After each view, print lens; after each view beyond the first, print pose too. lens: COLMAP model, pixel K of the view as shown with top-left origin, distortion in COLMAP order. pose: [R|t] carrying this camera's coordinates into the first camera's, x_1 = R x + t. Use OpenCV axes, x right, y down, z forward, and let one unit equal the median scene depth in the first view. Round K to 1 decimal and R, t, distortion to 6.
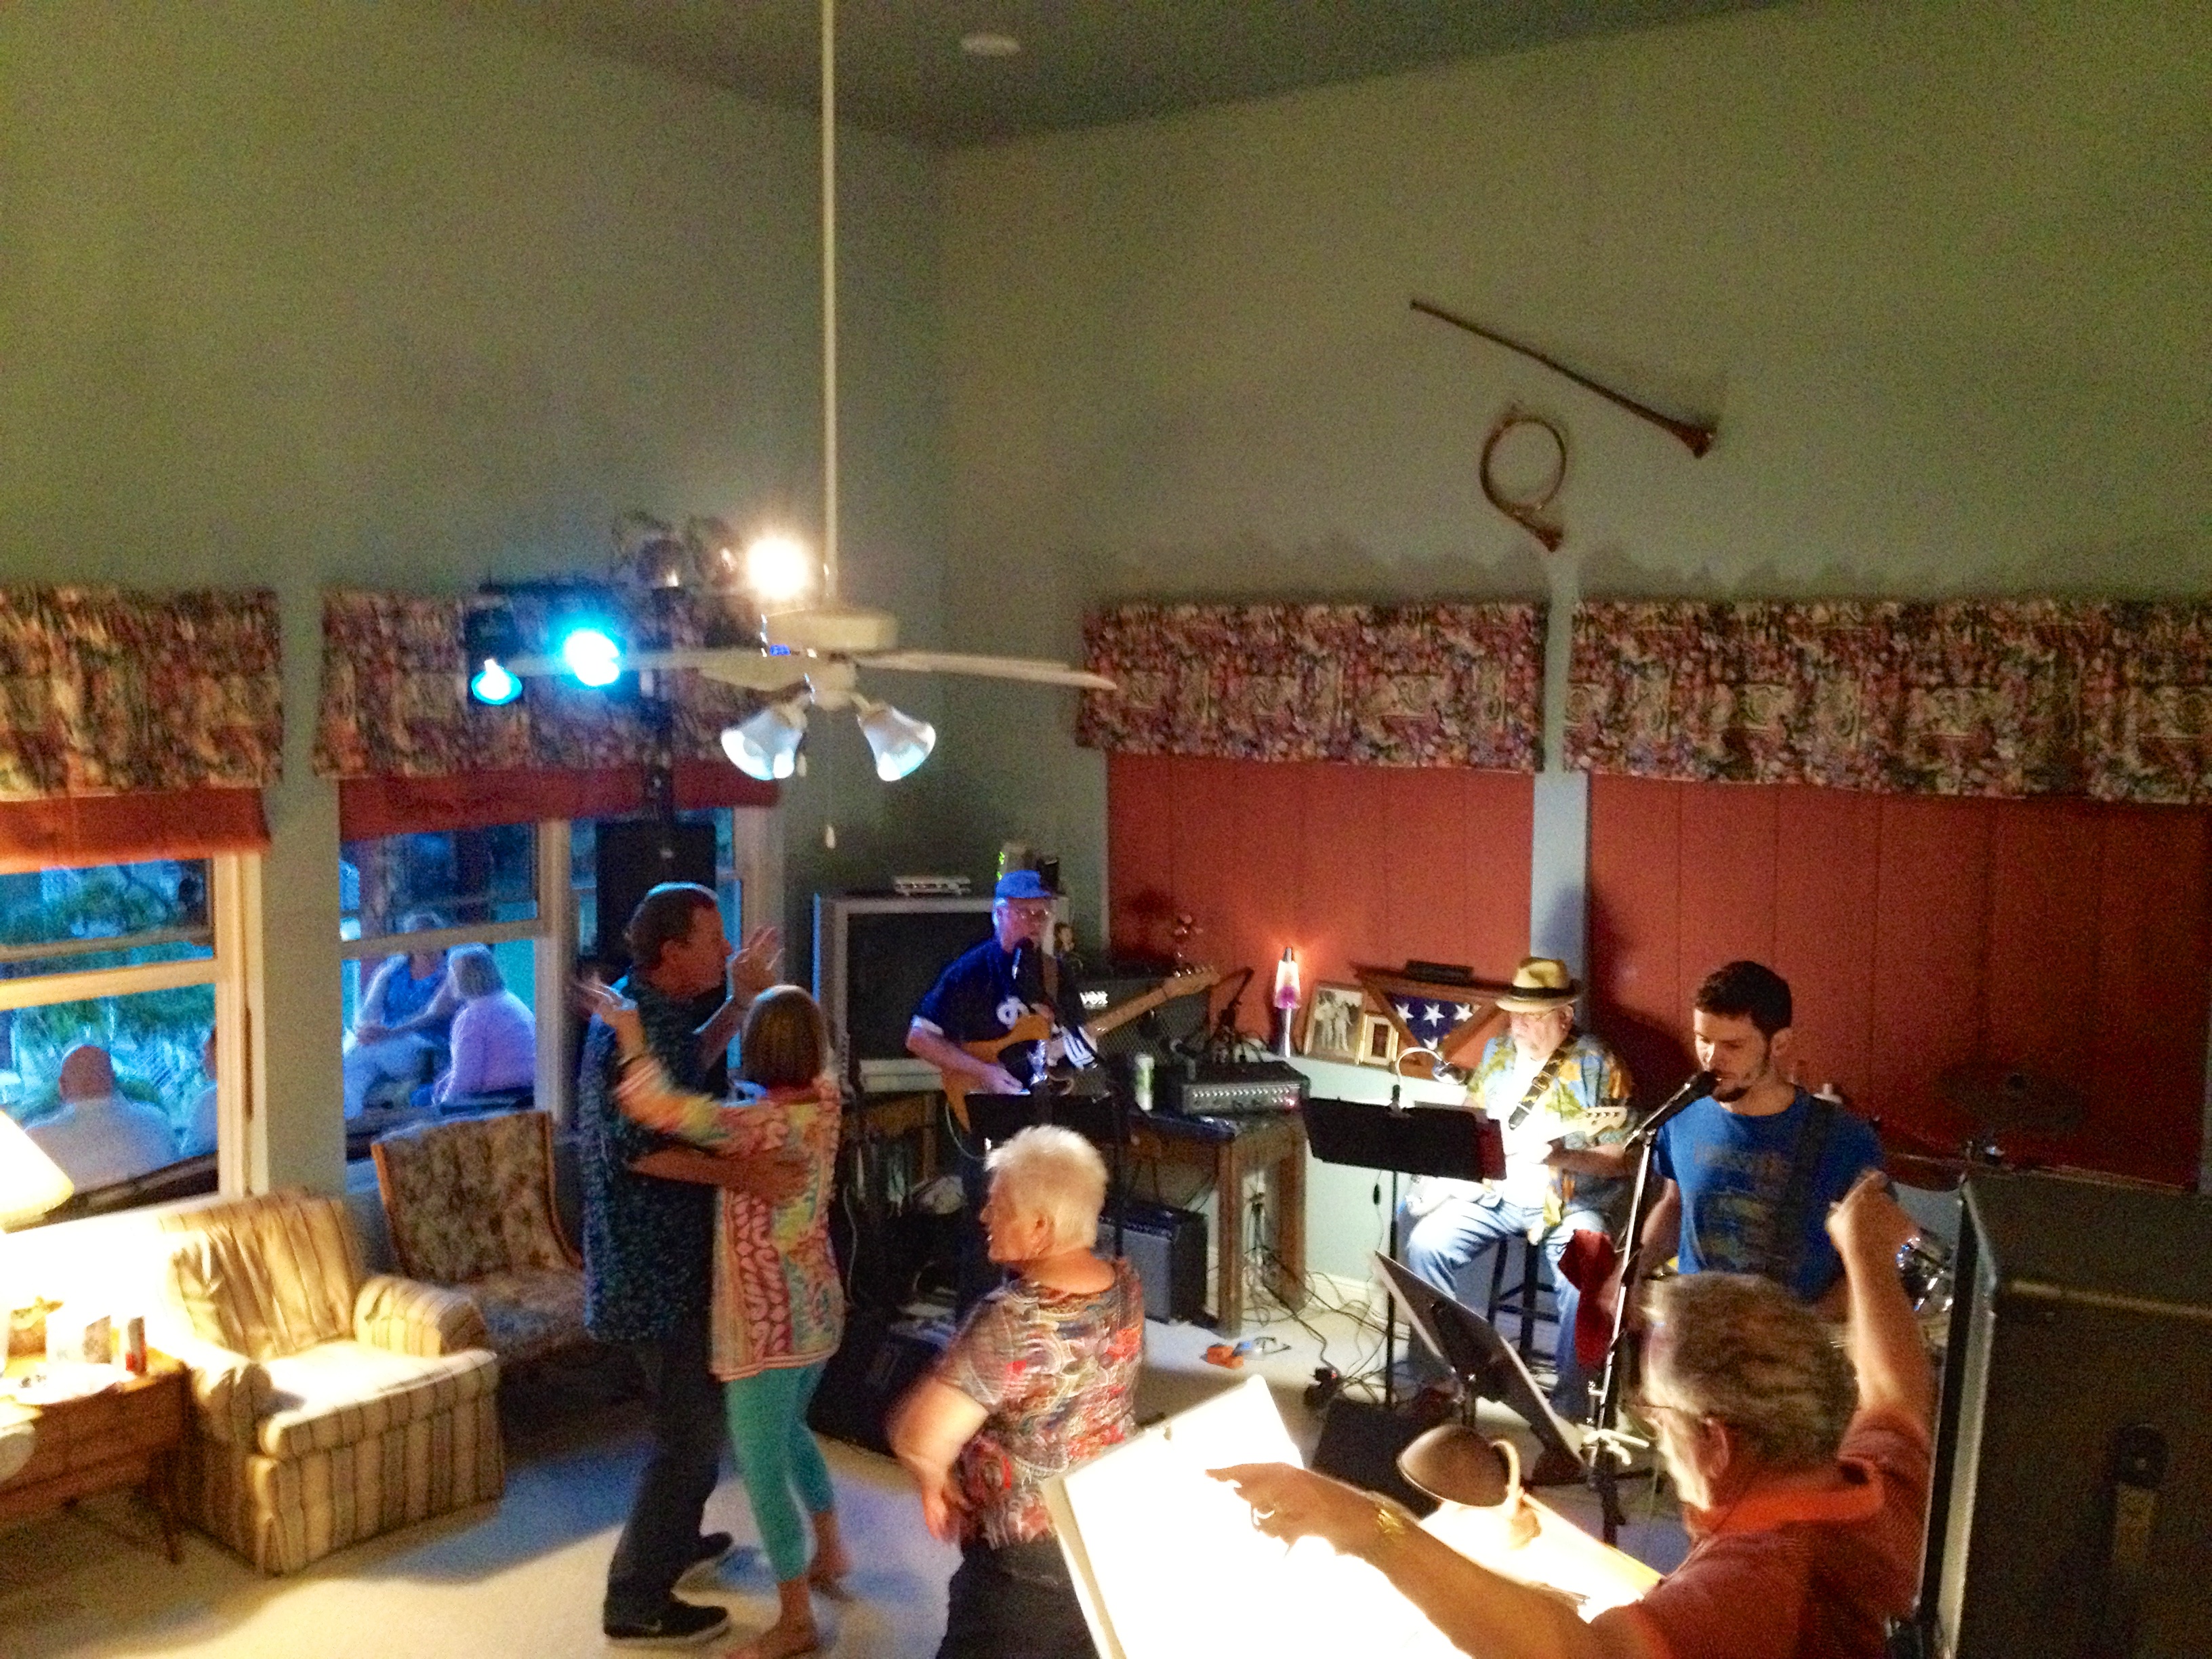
lens RADIAL K [[2075.7, 0, 1111.5], [0, 2075.7, 840.9], [0, 0, 1]] dist [0.193462, -0.424147]
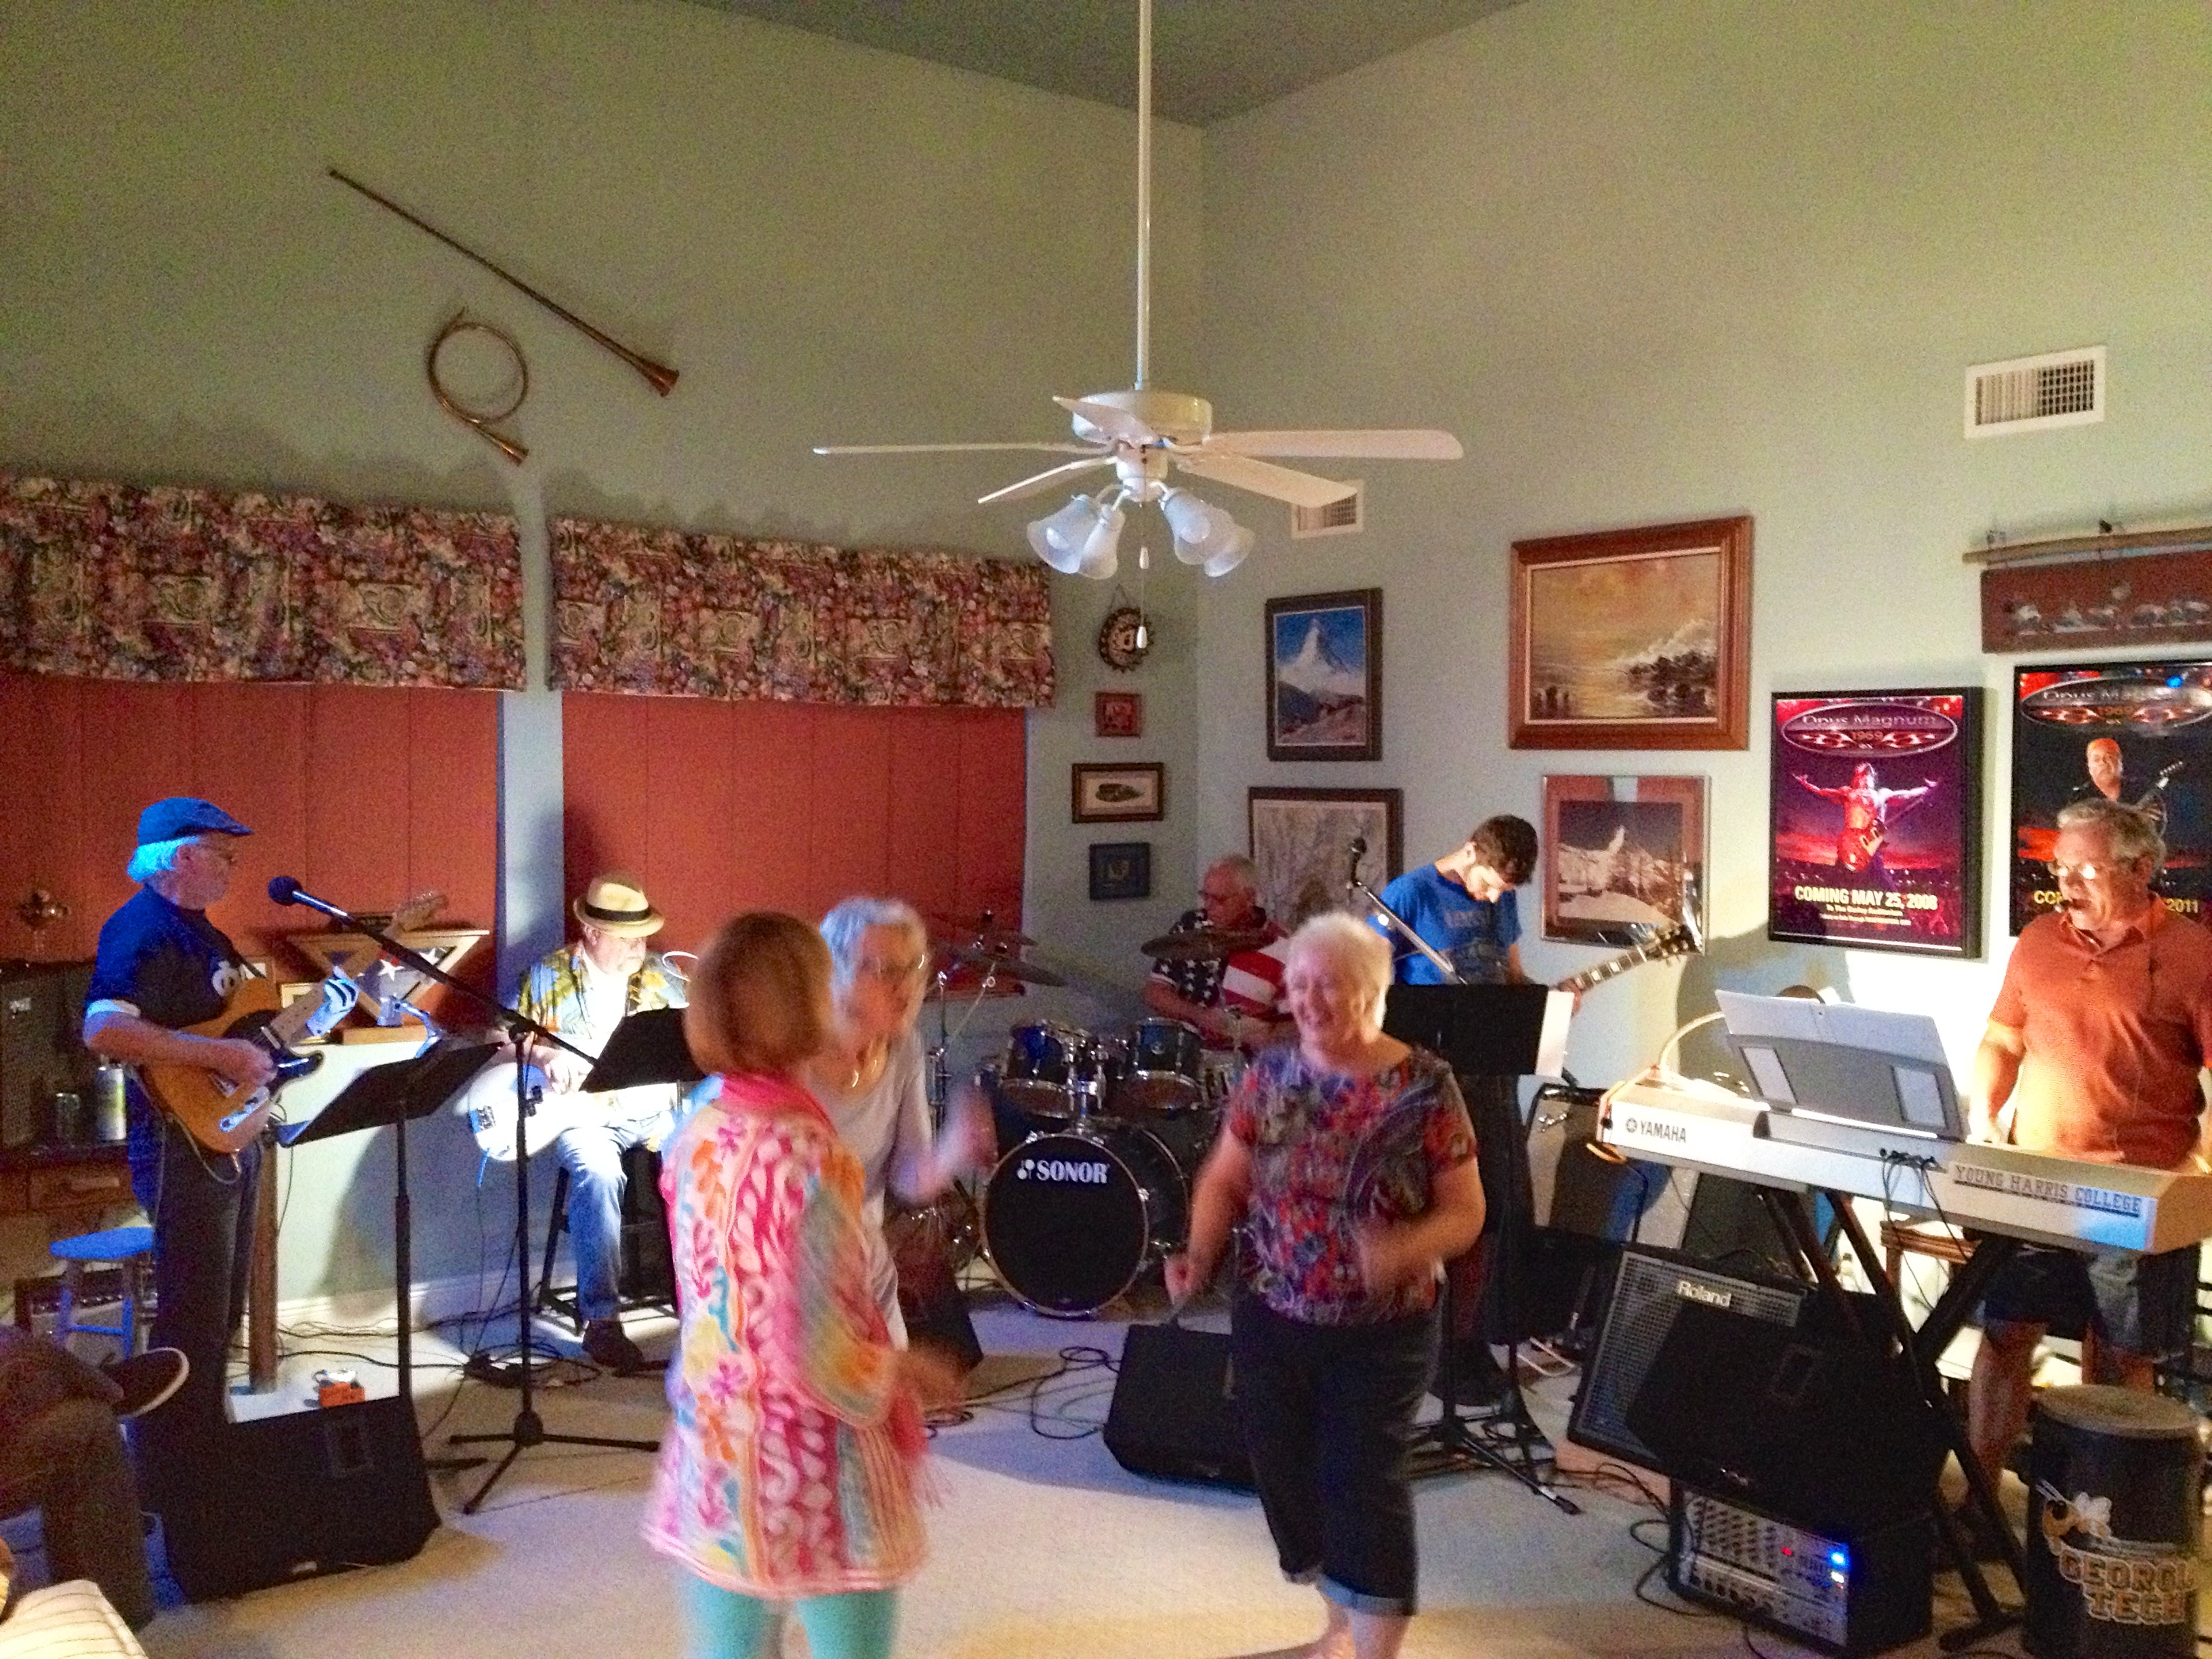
lens RADIAL K [[2079.1, 0, 1117.6], [0, 2079.1, 844.7], [0, 0, 1]] dist [0.195588, -0.456025]
pose [[0.290908, -0.040165, 0.955908, -0.630942], [0.088687, 0.995949, 0.014857, 0.045867], [-0.952632, 0.080455, 0.293292, 0.441525]]
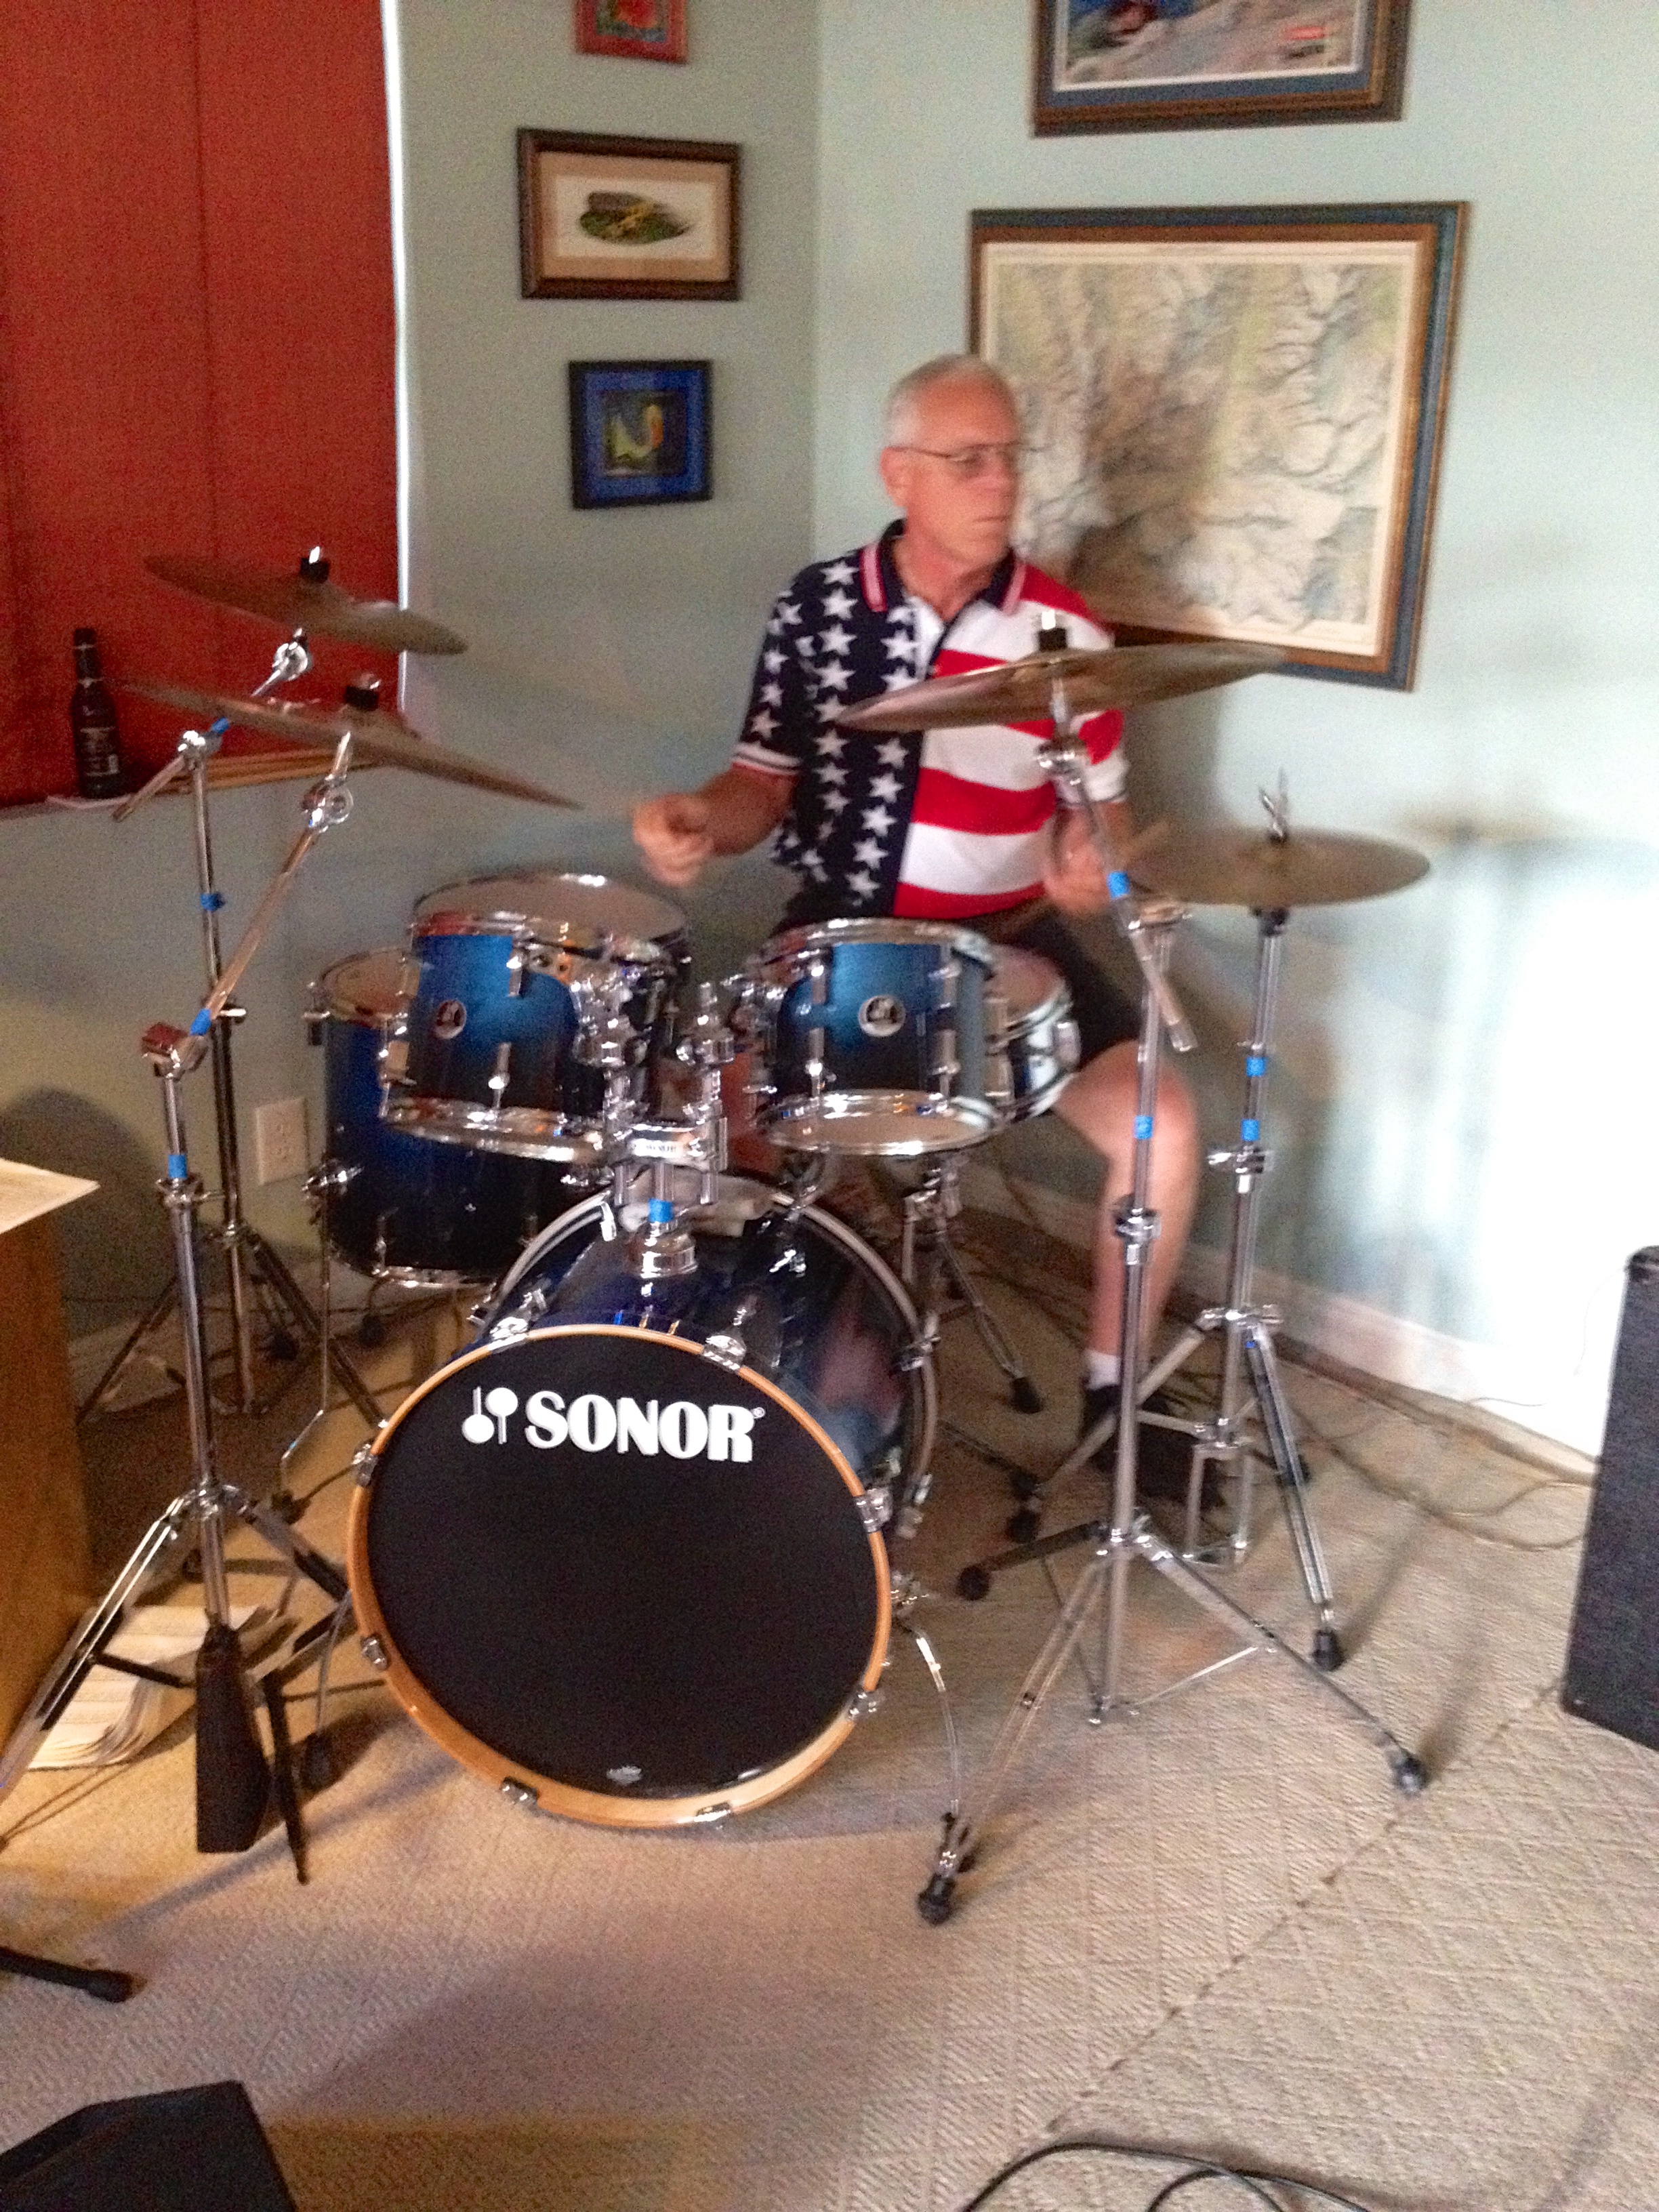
lens RADIAL K [[2079.1, 0, 845.3], [0, 2079.1, 1081.1], [0, 0, 1]] dist [0.195588, -0.456025]
pose [[0.121938, -0.342913, 0.931419, -0.014890], [0.073645, 0.938961, 0.336048, 0.058347], [-0.989802, 0.027618, 0.139749, 0.671874]]
